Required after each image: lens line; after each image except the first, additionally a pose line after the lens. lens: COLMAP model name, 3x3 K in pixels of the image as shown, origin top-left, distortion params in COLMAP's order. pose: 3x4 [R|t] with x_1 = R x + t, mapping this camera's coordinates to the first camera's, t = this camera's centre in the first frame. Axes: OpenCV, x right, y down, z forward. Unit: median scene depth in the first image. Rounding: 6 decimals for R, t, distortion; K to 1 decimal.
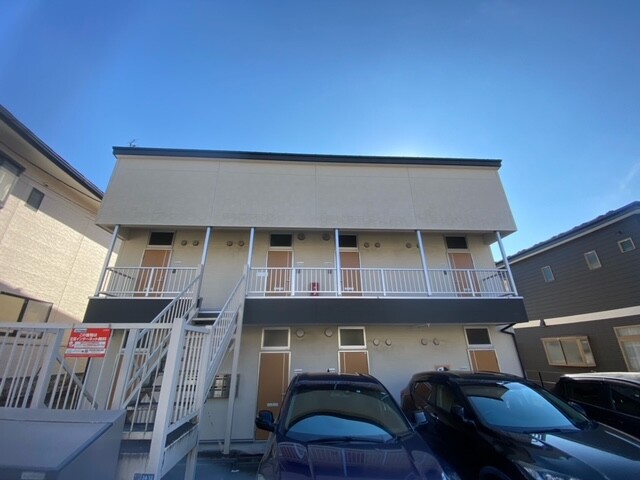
lens RADIAL K [[260.1, 0, 322.9], [0, 260.1, 237.0], [0, 0, 1]] dist [0.000711, -0.011463]
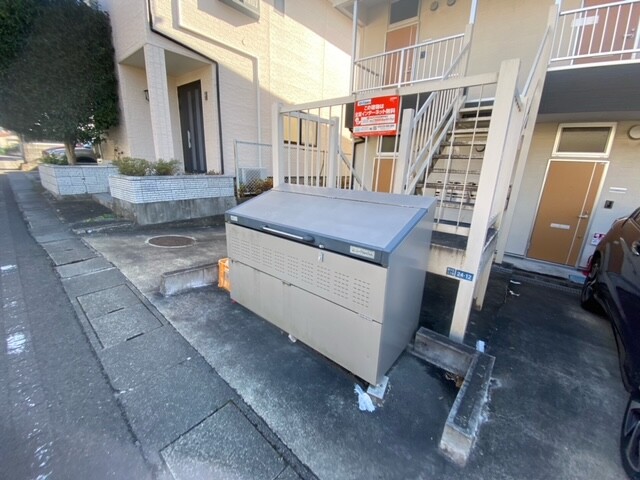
lens RADIAL K [[260.1, 0, 322.9], [0, 260.1, 237.0], [0, 0, 1]] dist [0.000711, -0.011463]
pose [[0.724489, 0.223331, -0.652103, -0.193595], [0.224201, 0.818260, 0.529324, 0.115143], [0.651805, -0.529691, 0.542750, 0.120969]]
